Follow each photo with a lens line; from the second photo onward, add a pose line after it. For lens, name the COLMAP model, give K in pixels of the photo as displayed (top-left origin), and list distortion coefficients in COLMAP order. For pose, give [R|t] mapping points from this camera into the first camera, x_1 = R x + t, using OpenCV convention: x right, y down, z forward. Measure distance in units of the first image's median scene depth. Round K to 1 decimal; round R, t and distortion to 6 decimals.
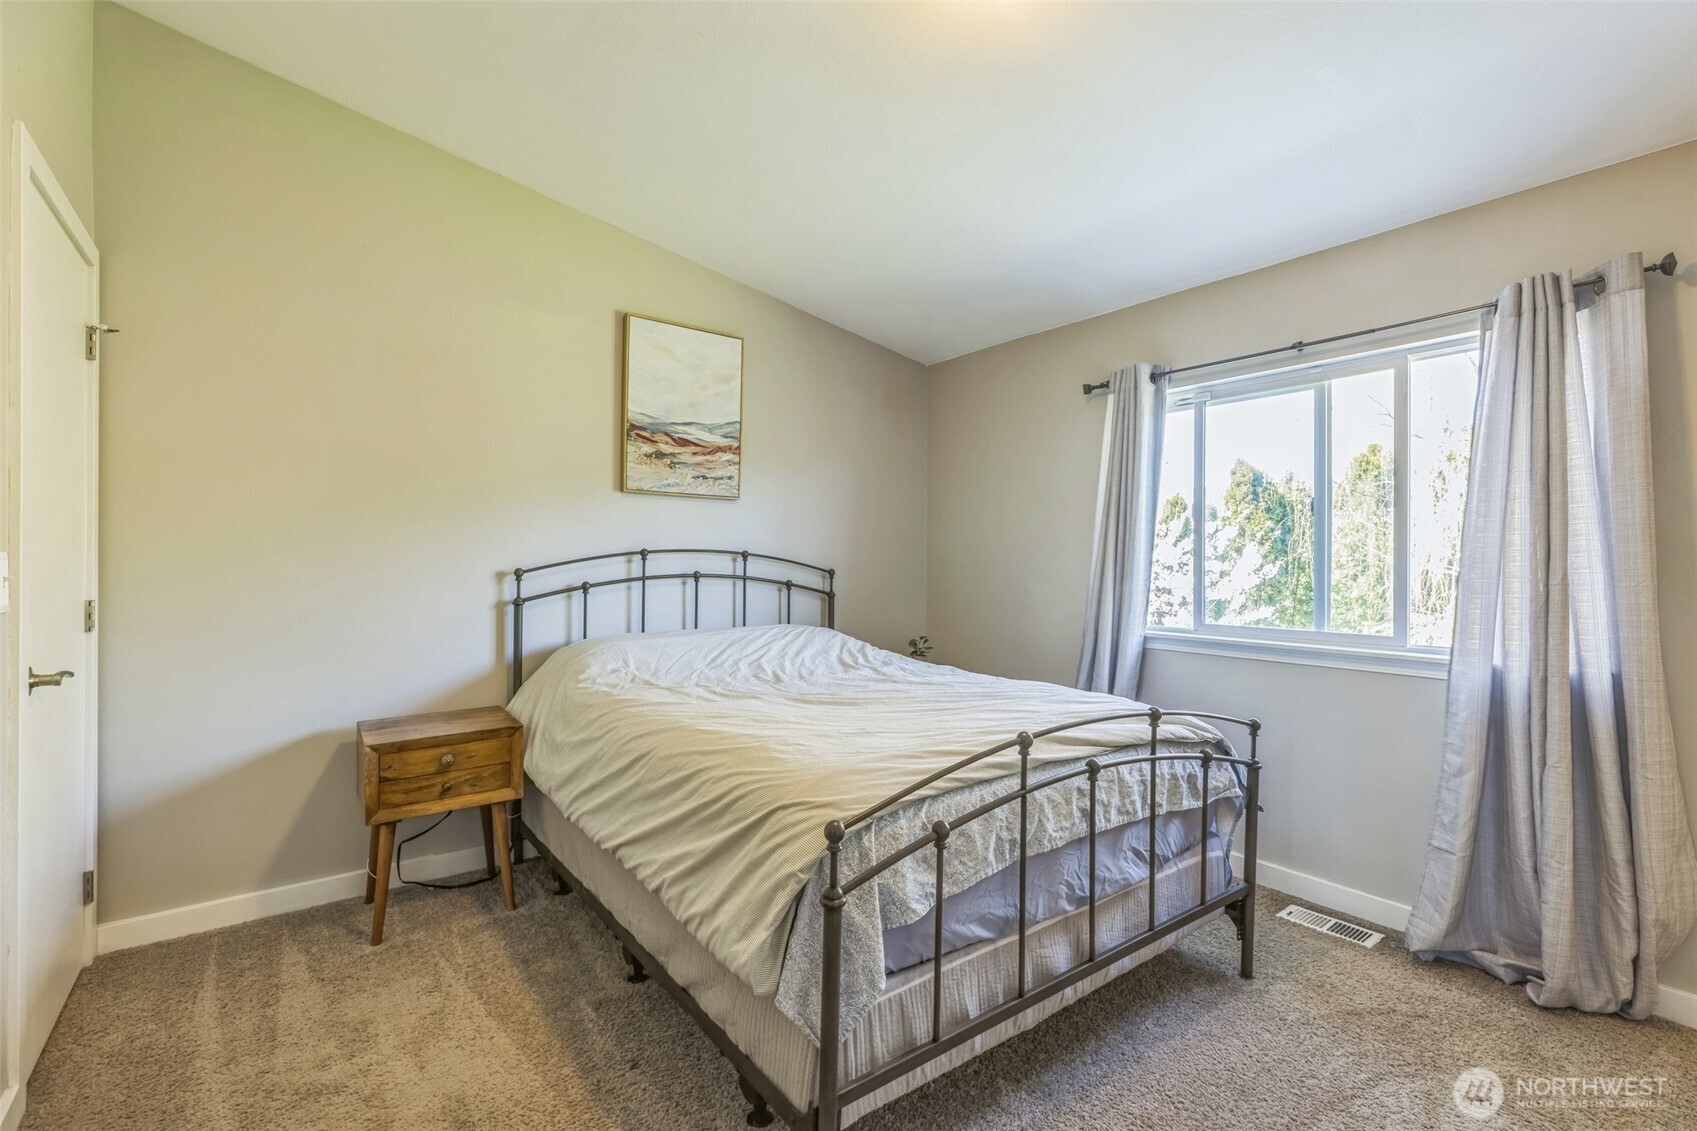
lens RADIAL K [[762.8, 0, 839.2], [0, 762.8, 559.3], [0, 0, 1]] dist [0.000329, 0.000370]
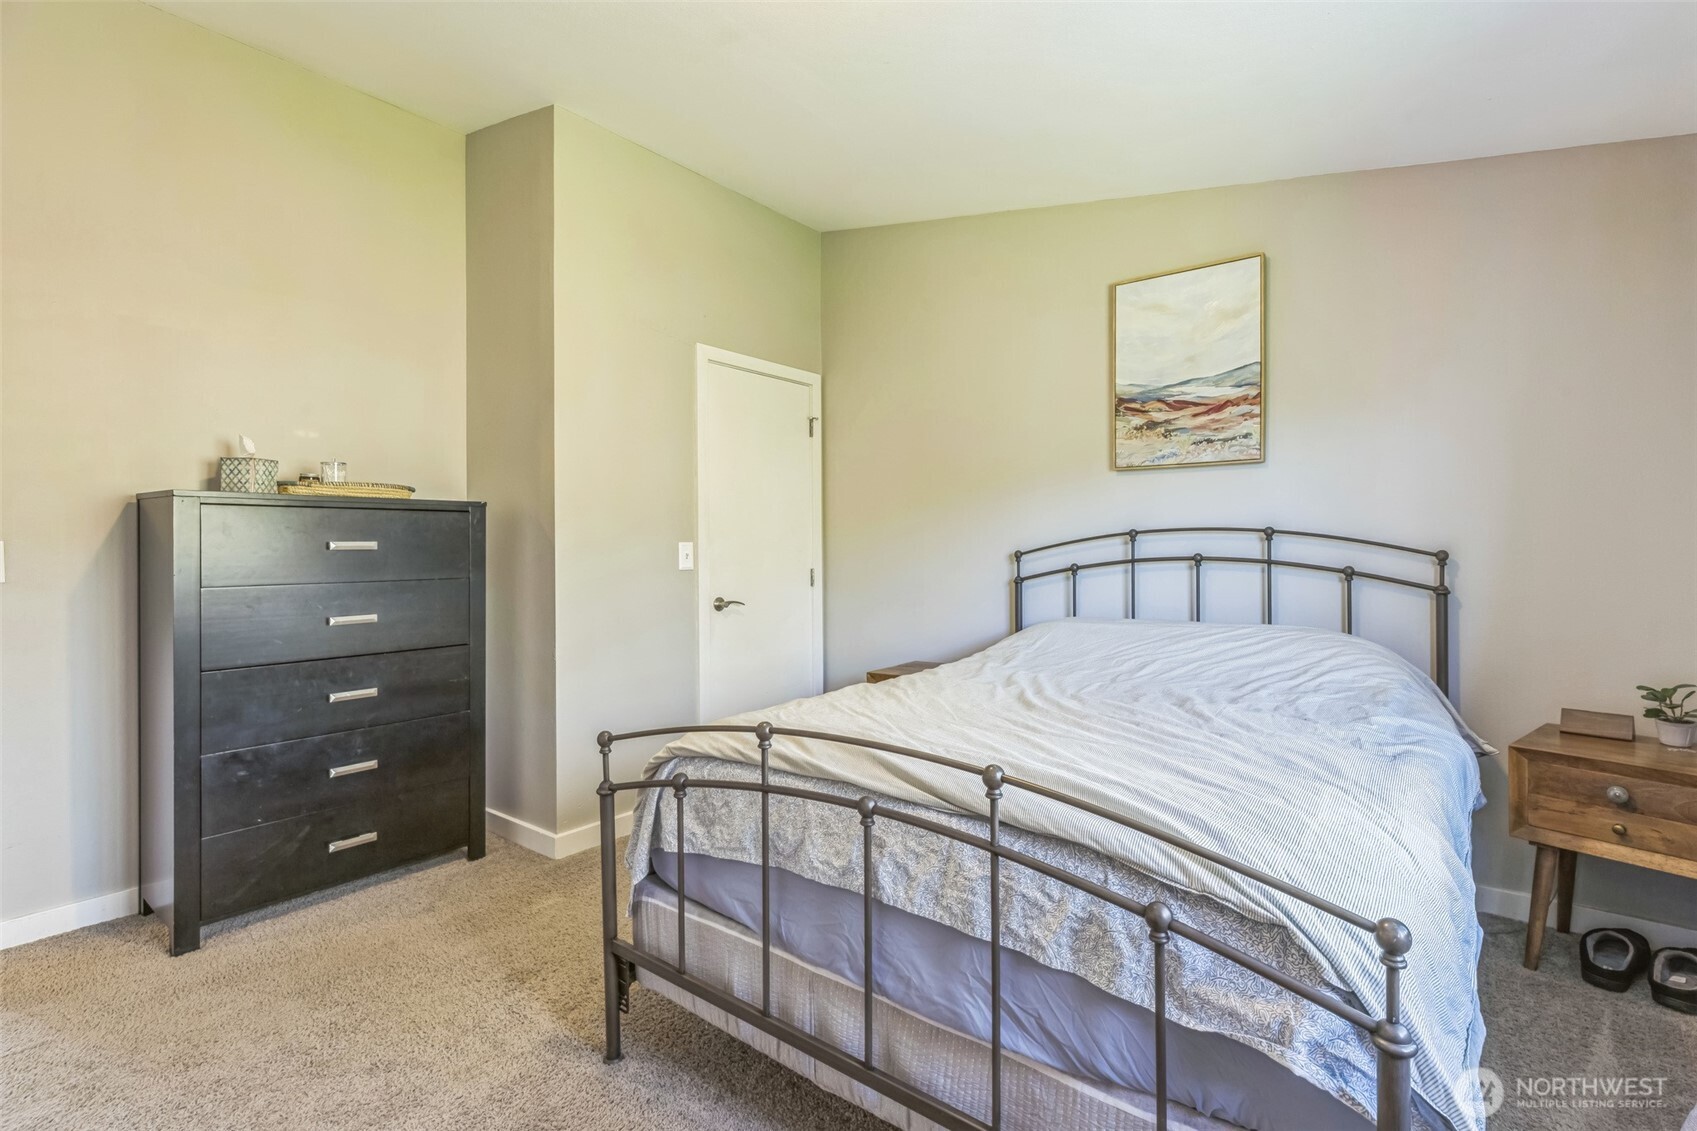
lens RADIAL K [[762.8, 0, 843.3], [0, 762.8, 558.4], [0, 0, 1]] dist [0.000329, 0.000370]
pose [[0.273336, 0.003651, -0.961912, 0.539104], [0.008388, 0.999946, 0.006179, 0.012938], [0.961882, -0.009757, 0.273290, 0.402327]]
